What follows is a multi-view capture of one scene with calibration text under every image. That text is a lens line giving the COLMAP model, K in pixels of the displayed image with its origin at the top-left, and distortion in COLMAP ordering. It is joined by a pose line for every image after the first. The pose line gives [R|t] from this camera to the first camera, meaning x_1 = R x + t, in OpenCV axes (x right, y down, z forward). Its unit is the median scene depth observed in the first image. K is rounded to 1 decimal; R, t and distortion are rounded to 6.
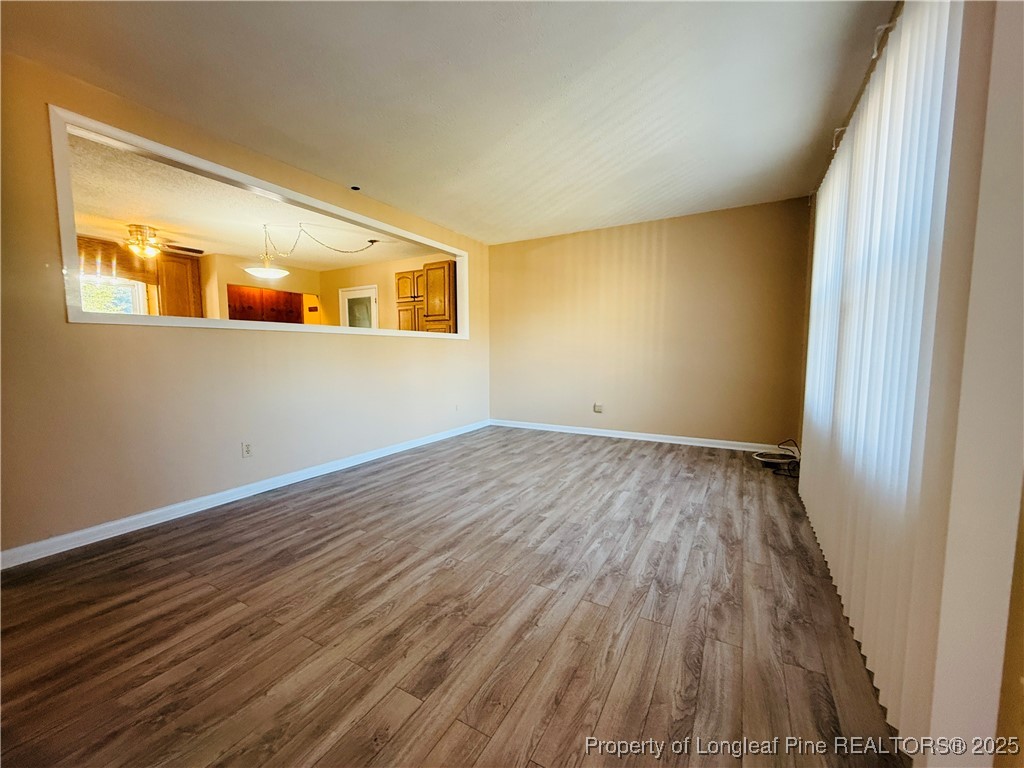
lens RADIAL K [[407.3, 0, 511.3], [0, 407.3, 385.1], [0, 0, 1]] dist [0.000291, -0.000231]
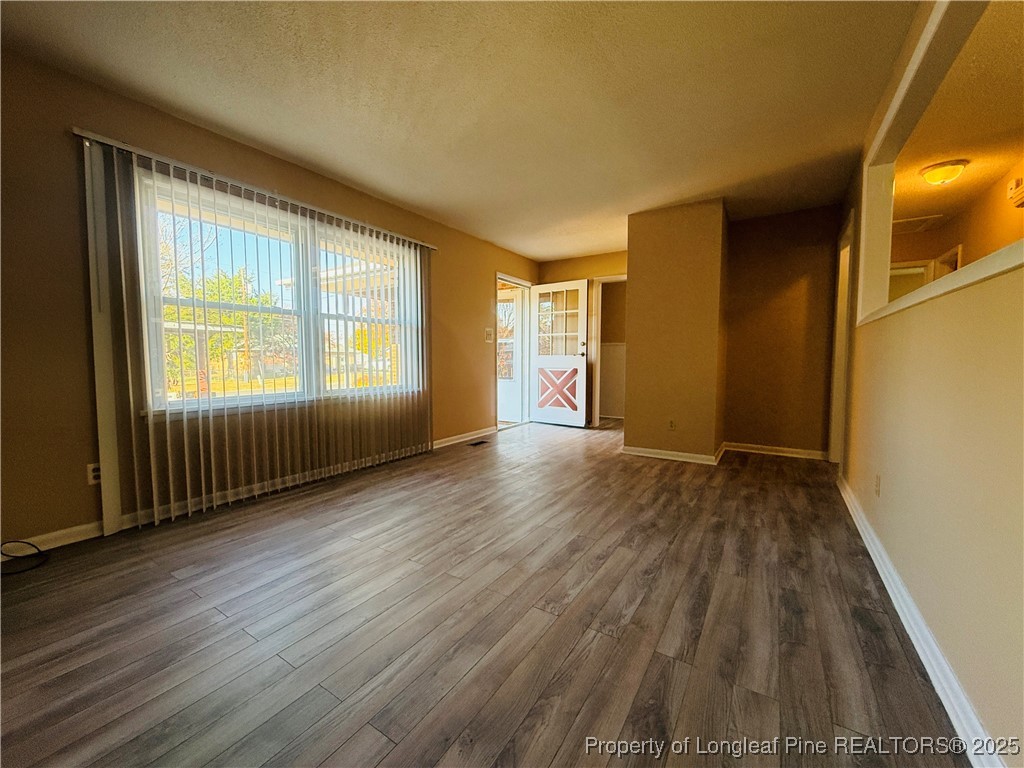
lens RADIAL K [[407.3, 0, 511.3], [0, 407.3, 385.1], [0, 0, 1]] dist [0.000291, -0.000231]
pose [[-0.998296, 0.000295, 0.058360, -0.055915], [0.008950, 0.988931, 0.148105, -0.141045], [-0.057671, 0.148375, -0.987248, 1.921817]]
